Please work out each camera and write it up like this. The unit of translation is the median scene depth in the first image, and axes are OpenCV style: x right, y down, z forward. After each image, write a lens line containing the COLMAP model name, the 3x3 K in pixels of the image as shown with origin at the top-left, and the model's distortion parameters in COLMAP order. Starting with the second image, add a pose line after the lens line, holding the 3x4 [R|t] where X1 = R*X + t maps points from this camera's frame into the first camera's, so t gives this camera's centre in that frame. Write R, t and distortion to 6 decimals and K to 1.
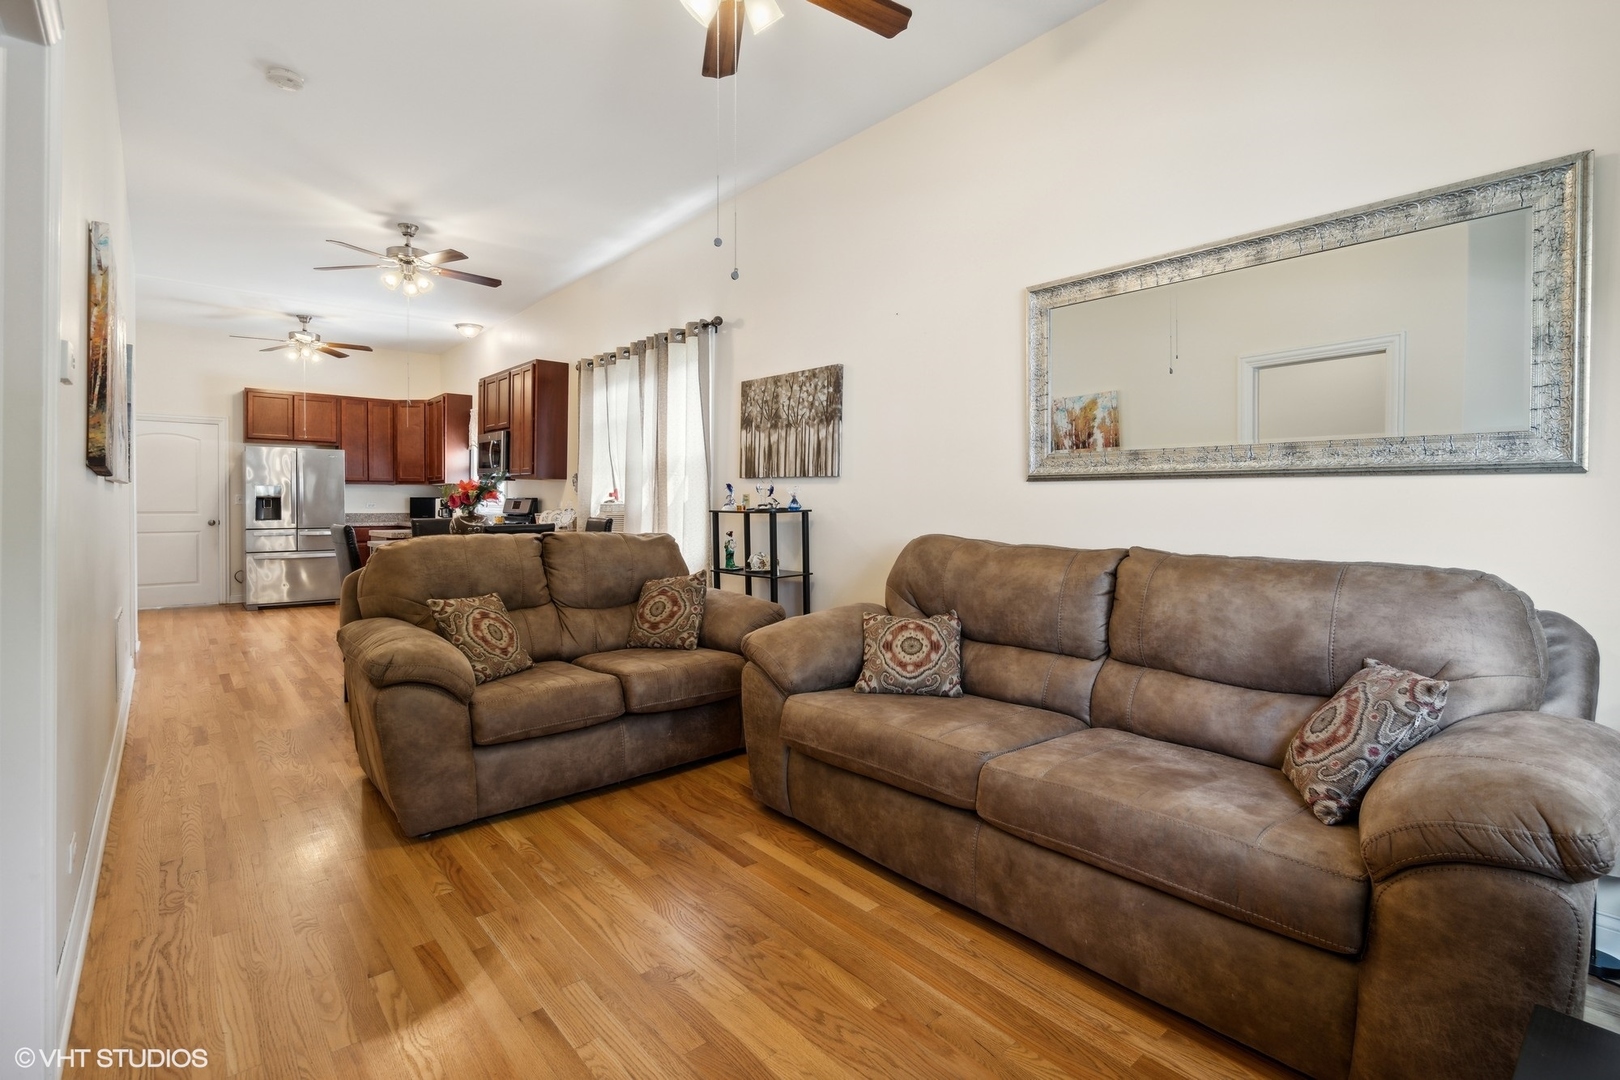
lens RADIAL K [[726.1, 0, 804.2], [0, 726.1, 513.3], [0, 0, 1]] dist [-0.000709, 0.000146]
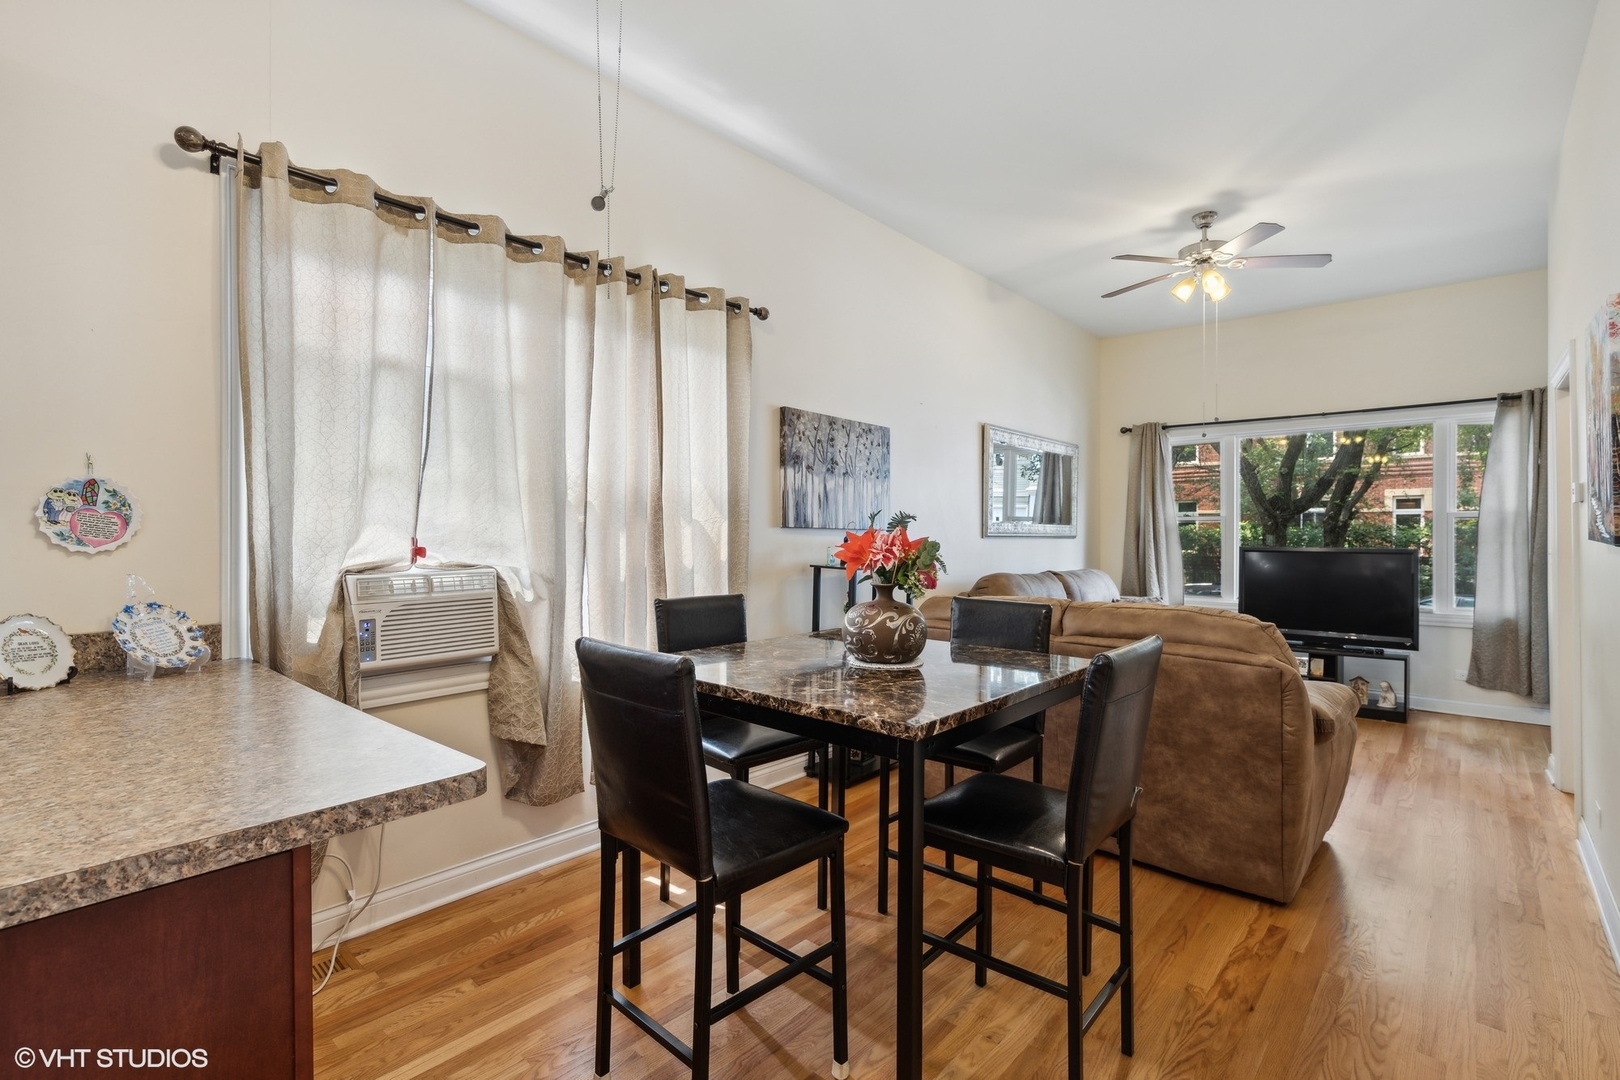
lens RADIAL K [[741.0, 0, 813.0], [0, 741.0, 547.2], [0, 0, 1]] dist [-0.002597, 0.000187]
pose [[-0.120849, -0.014205, 0.992569, -0.537779], [0.017060, 0.999720, 0.016384, -0.023983], [-0.992524, 0.018913, -0.120573, 0.642544]]
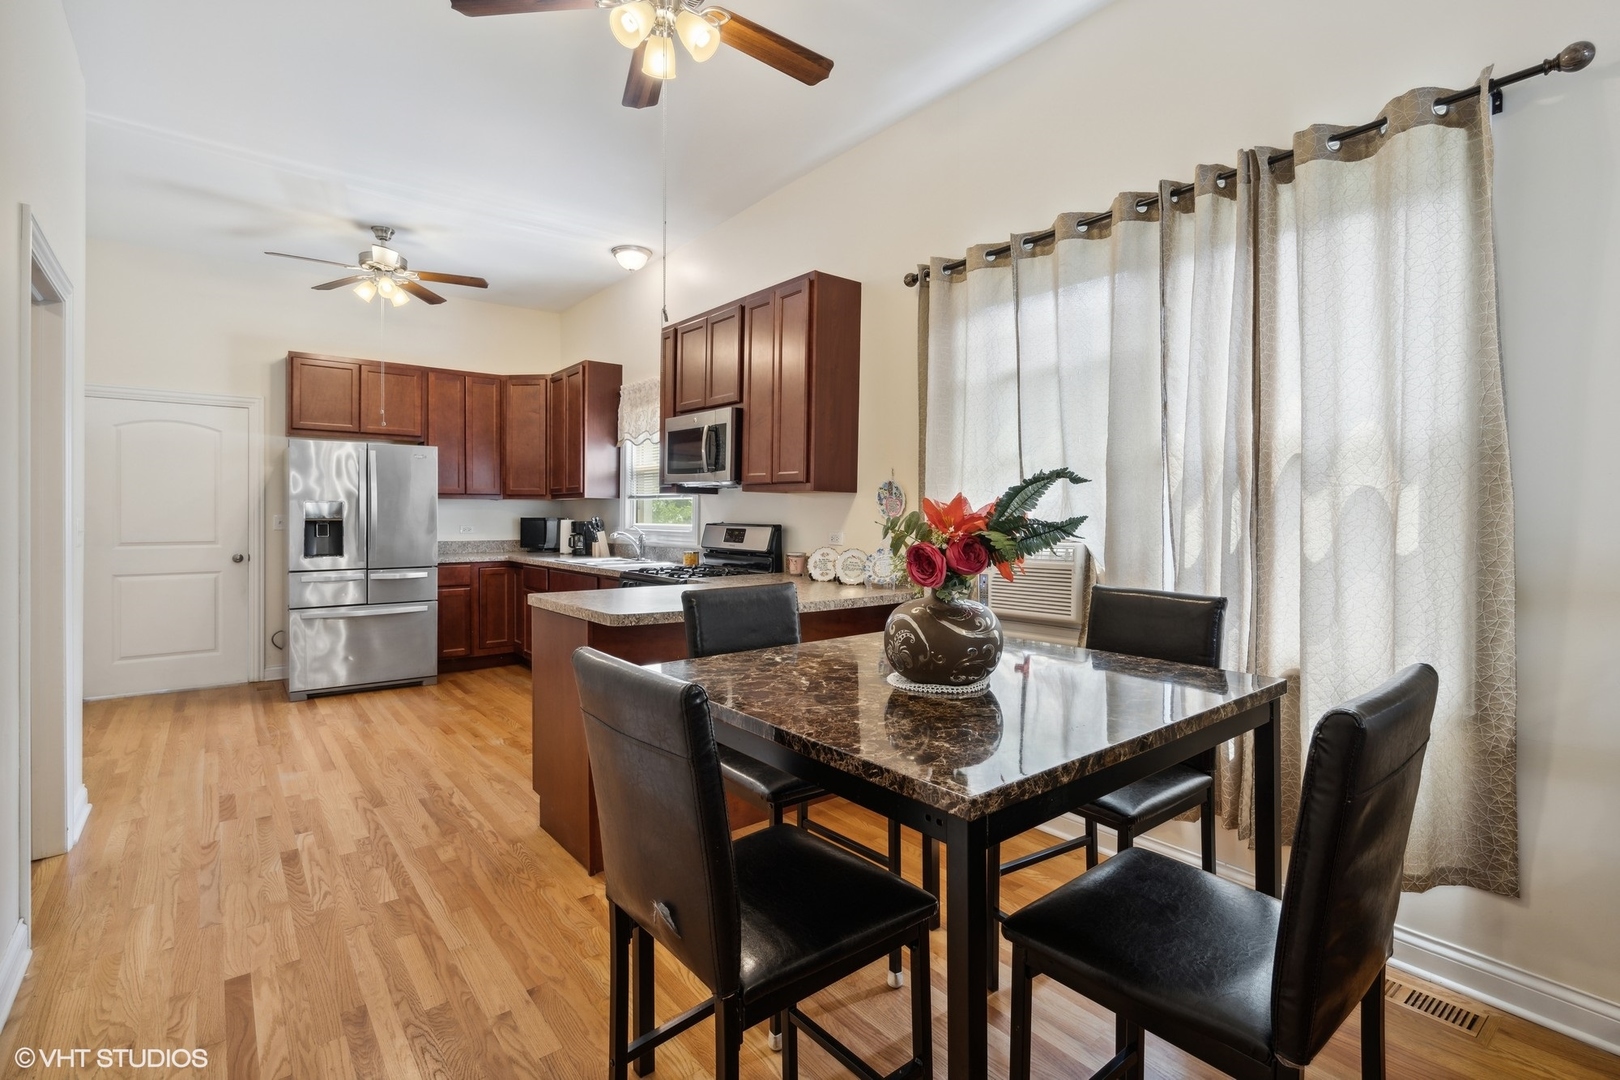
lens RADIAL K [[753.5, 0, 823.3], [0, 753.5, 520.7], [0, 0, 1]] dist [-0.003078, -0.000539]
pose [[0.999368, 0.002442, -0.035470, -0.278974], [-0.002610, 0.999986, -0.004698, -0.019968], [0.035458, 0.004788, 0.999360, 0.359049]]
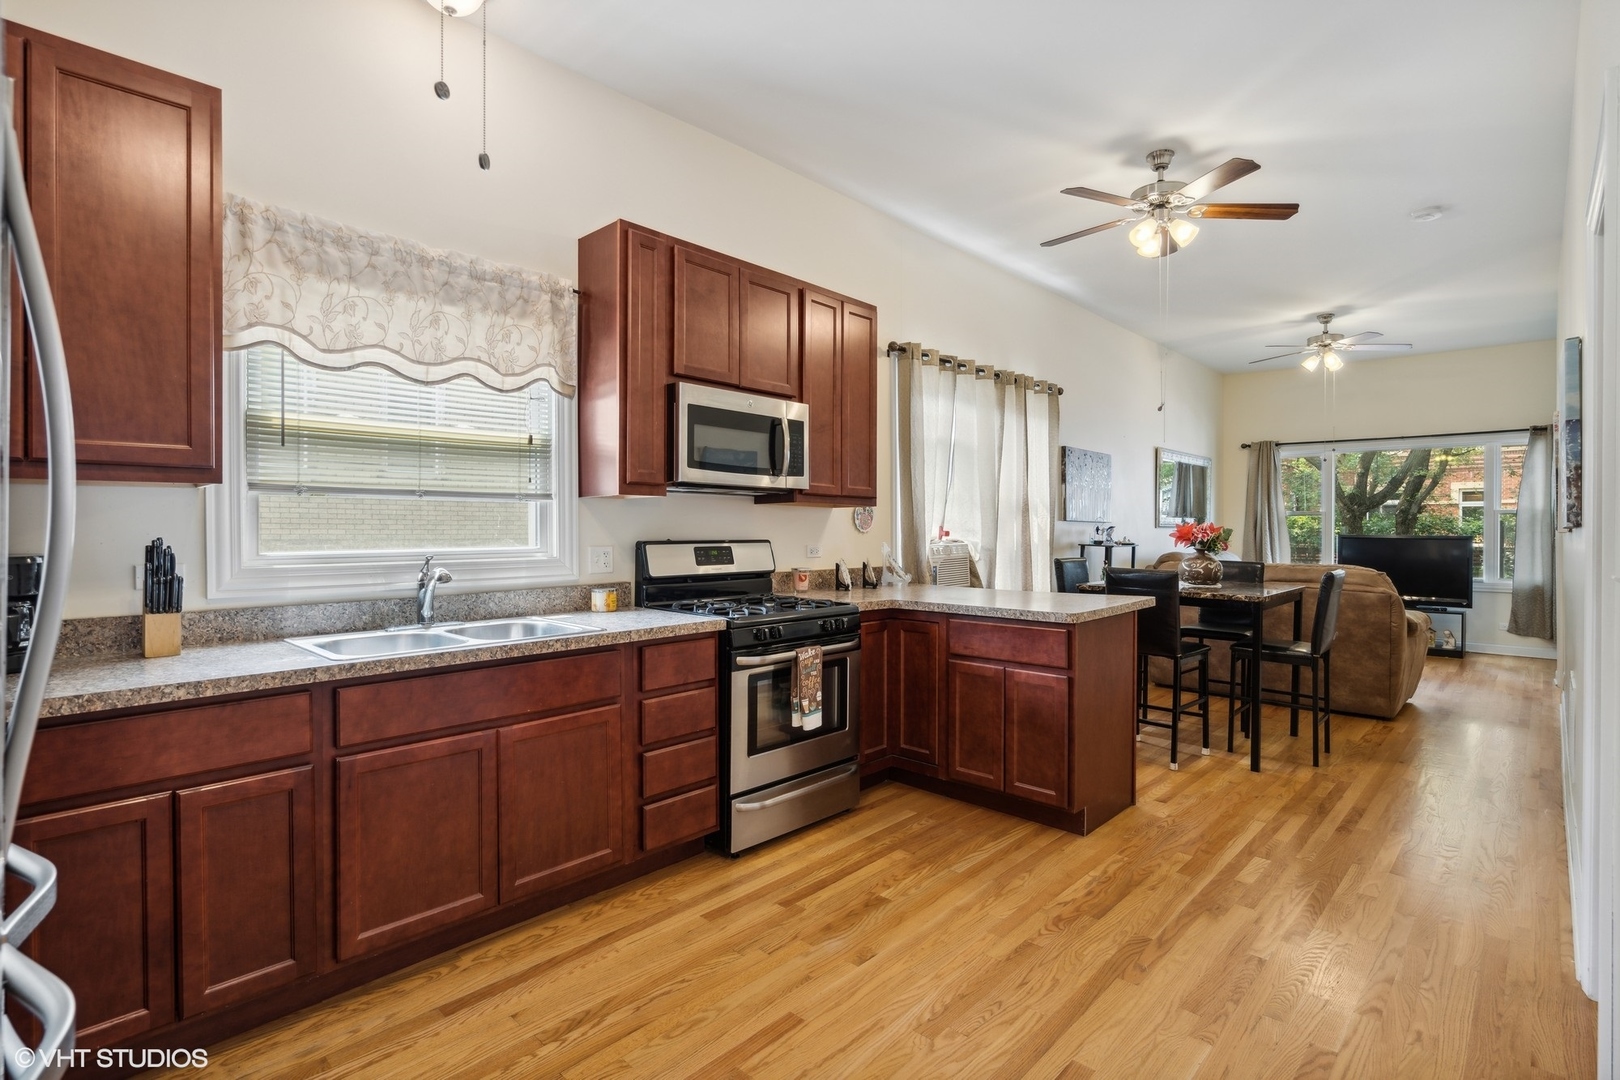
lens RADIAL K [[772.9, 0, 810.0], [0, 772.9, 540.0], [0, 0, 1]] dist [-0.002037, -0.000320]
pose [[-0.084733, -0.016228, 0.996272, -0.853151], [0.015711, 0.999721, 0.017620, -0.027734], [-0.996280, 0.017146, -0.084454, 0.947309]]
